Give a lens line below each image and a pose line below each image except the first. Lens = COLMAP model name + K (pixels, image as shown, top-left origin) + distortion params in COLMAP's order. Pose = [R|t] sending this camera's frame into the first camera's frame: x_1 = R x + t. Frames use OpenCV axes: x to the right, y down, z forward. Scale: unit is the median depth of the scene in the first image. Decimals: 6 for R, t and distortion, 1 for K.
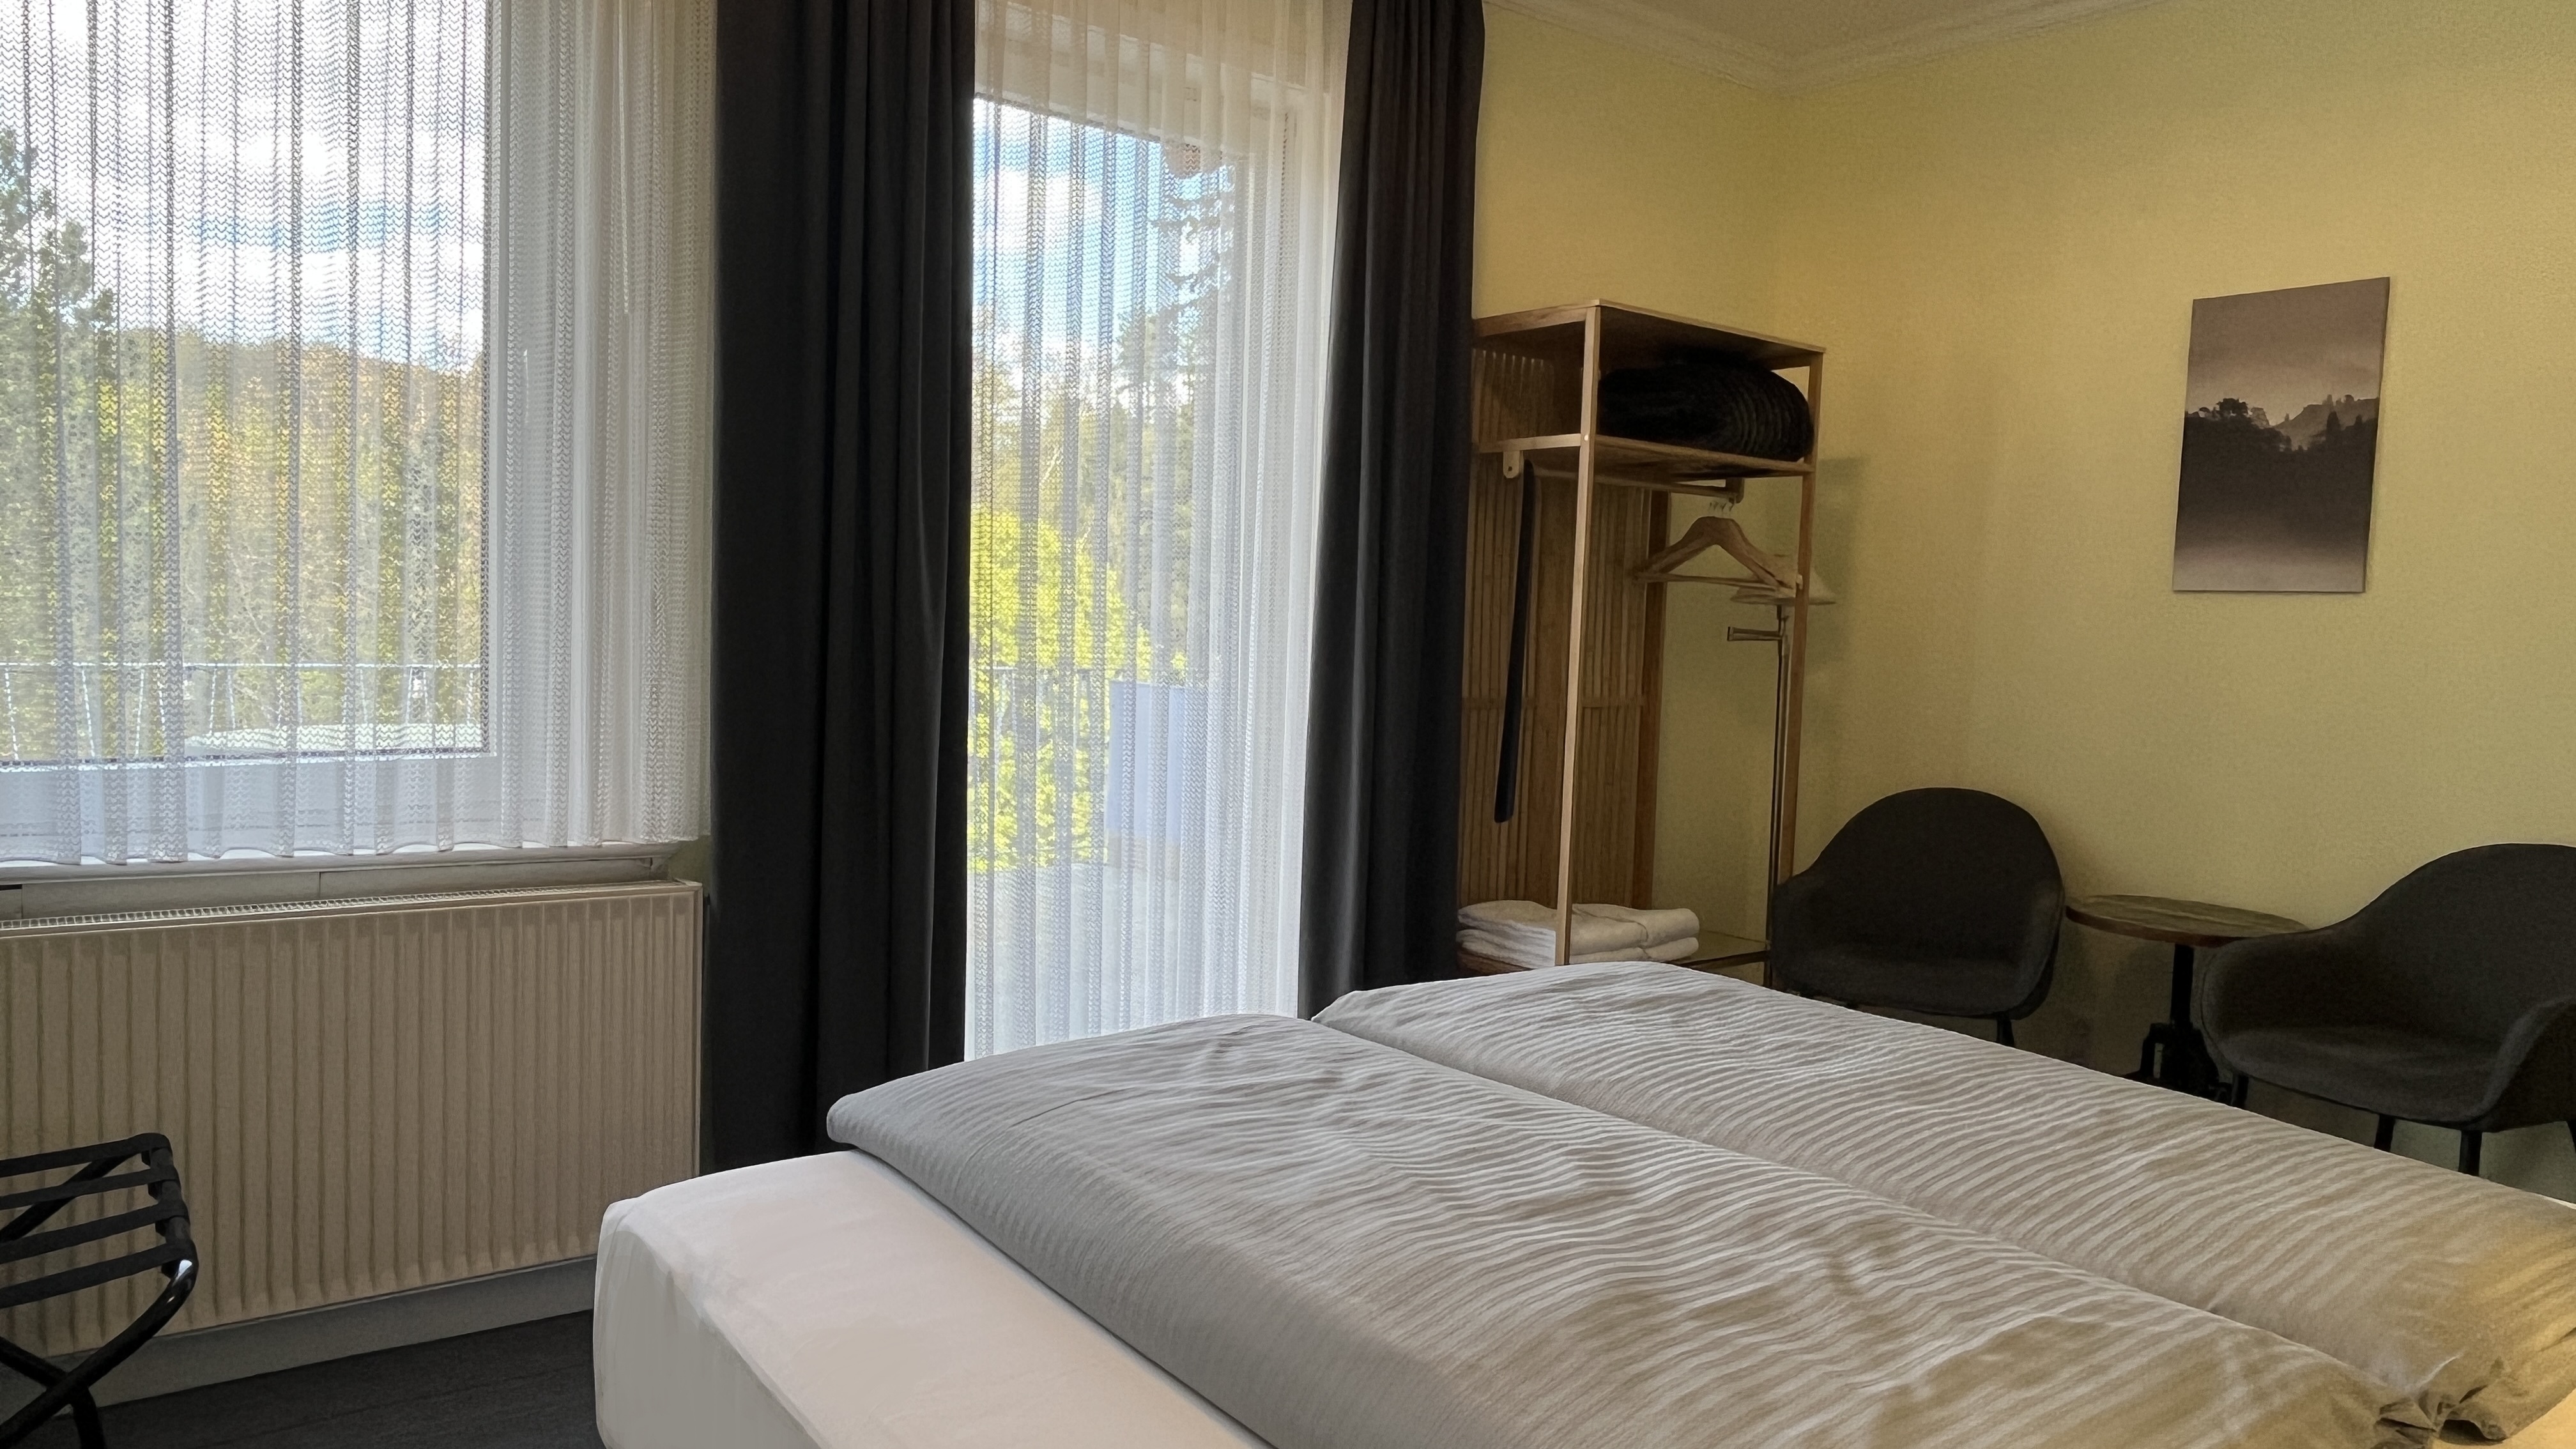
lens RADIAL K [[1693.5, 0, 1288.0], [0, 1693.5, 724.5], [0, 0, 1]] dist [-0.000352, -0.002785]
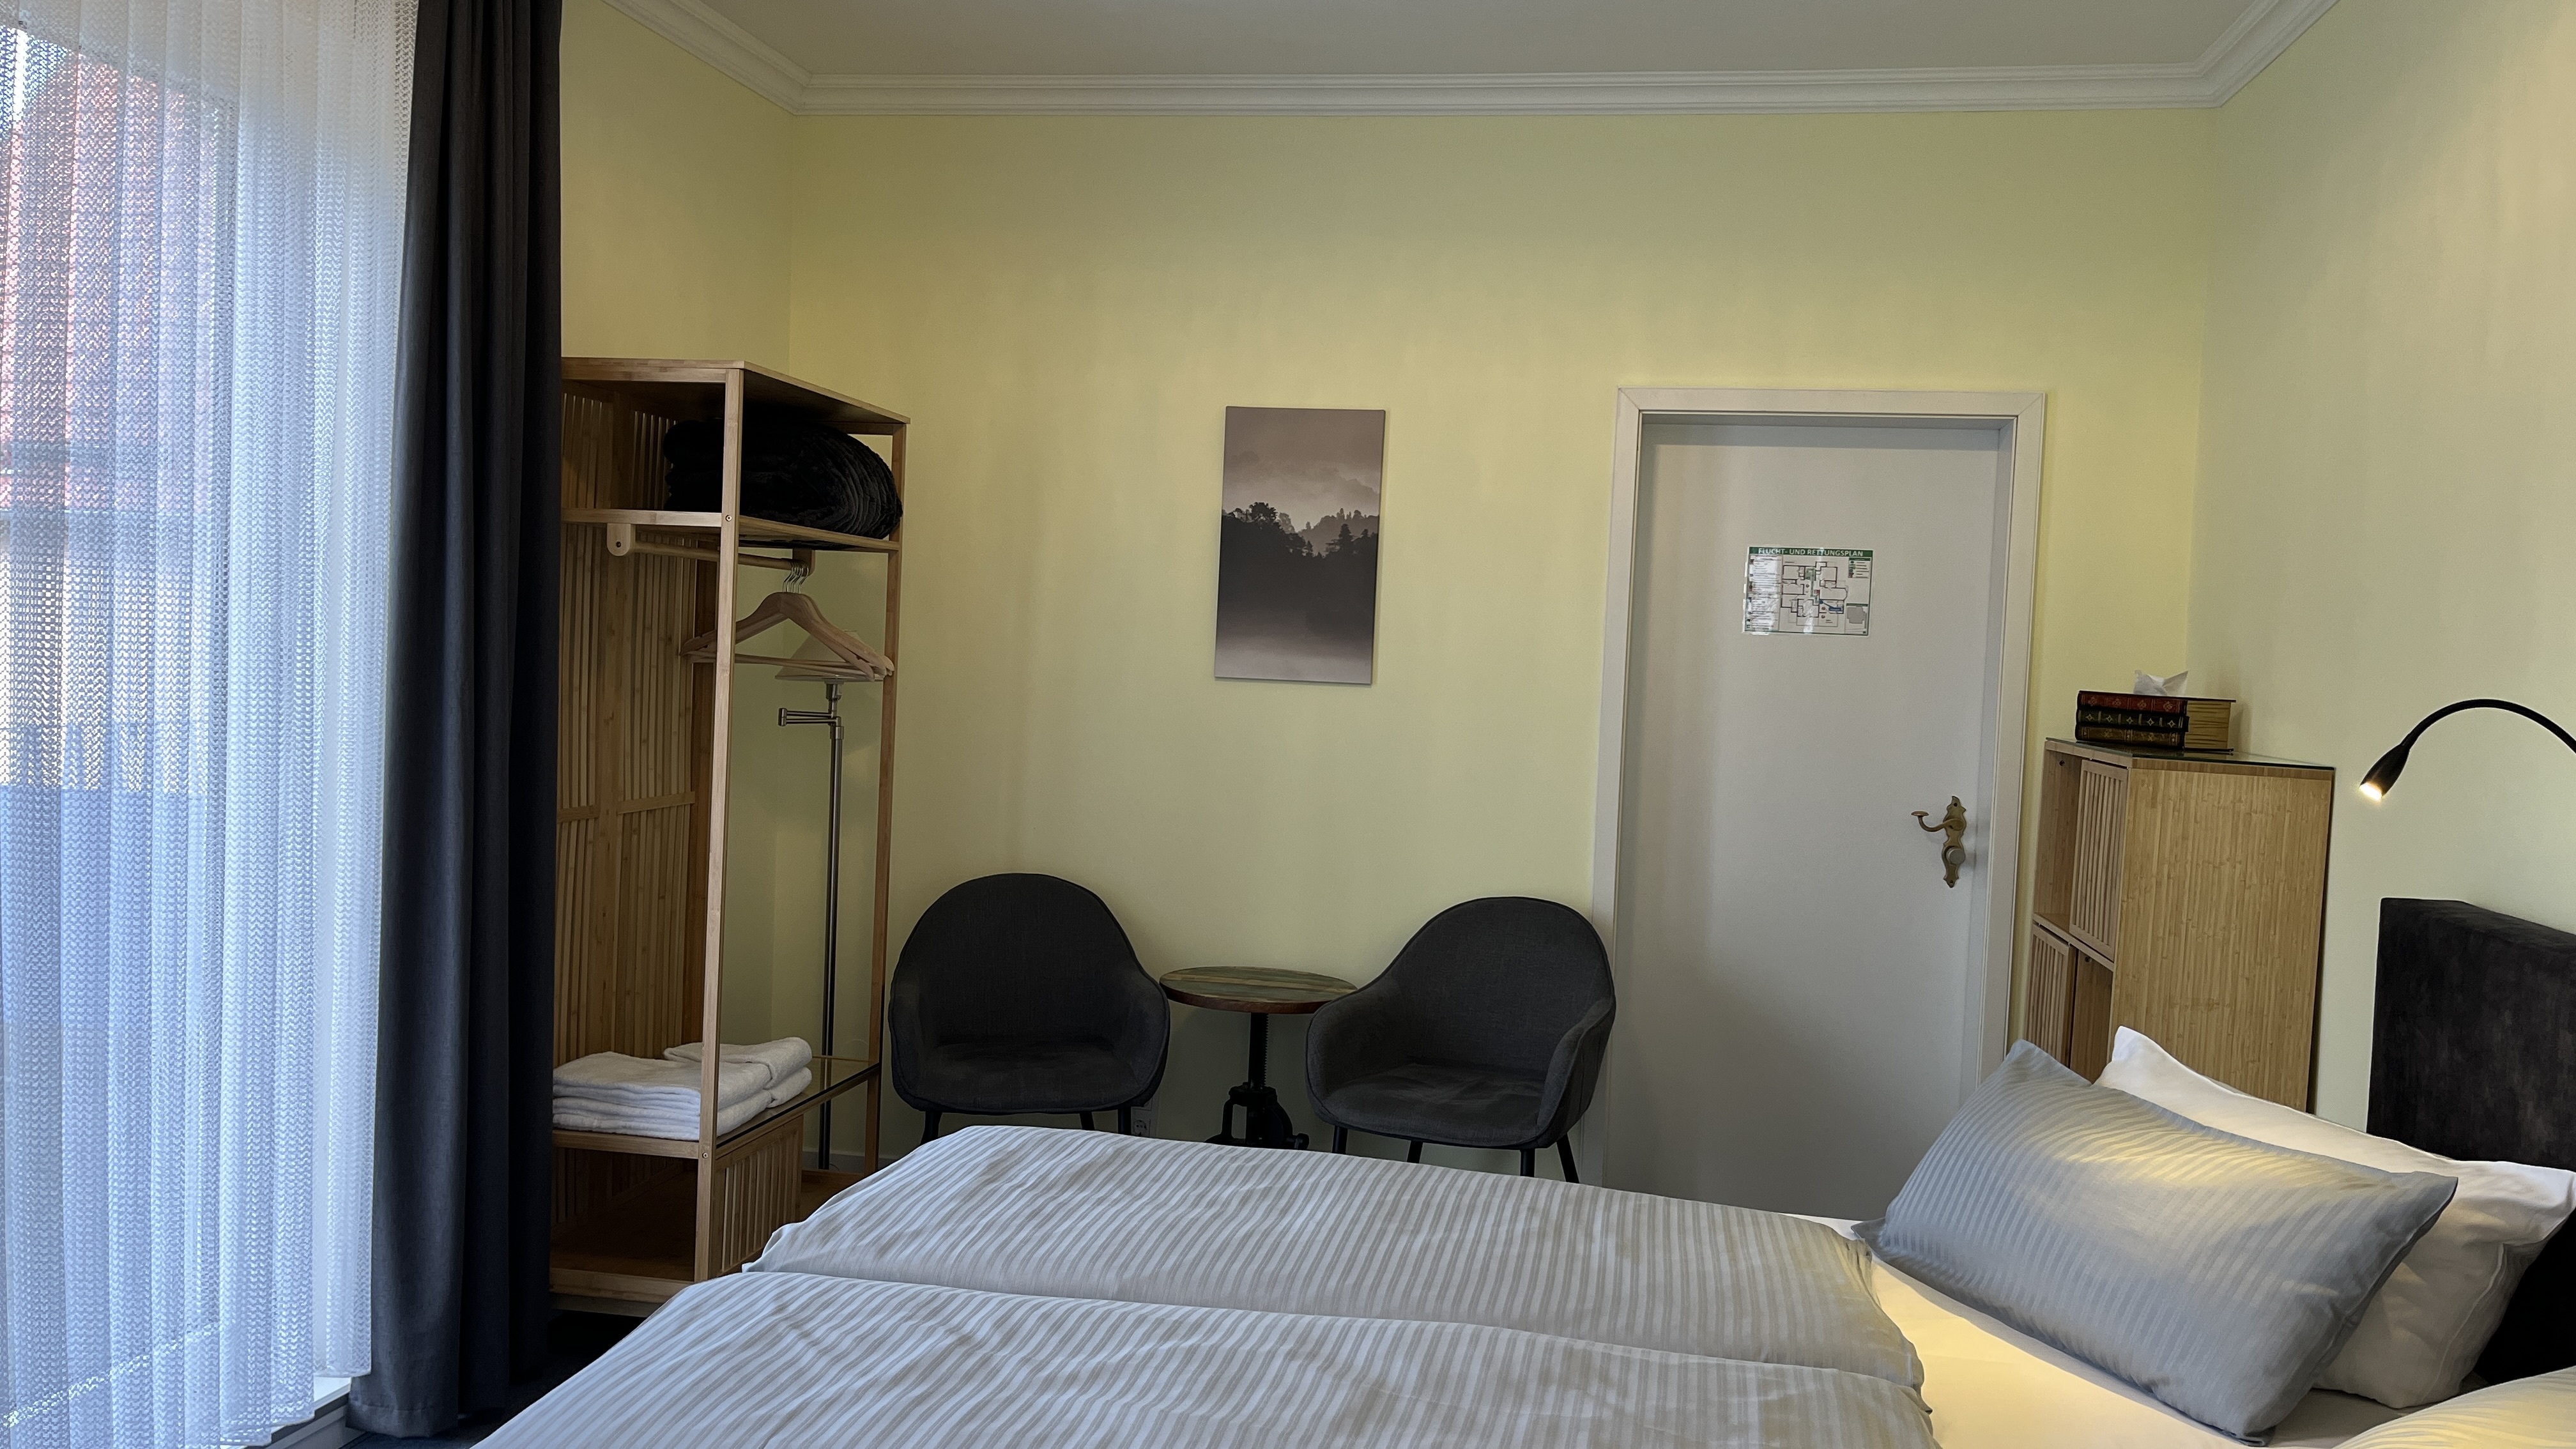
lens RADIAL K [[1963.0, 0, 1358.1], [0, 1963.0, 750.5], [0, 0, 1]] dist [0.035251, -0.002132]
pose [[0.727985, -0.033323, 0.684783, -0.277349], [0.021978, 0.999439, 0.025270, -0.066983], [-0.685241, -0.003346, 0.728309, 0.041012]]
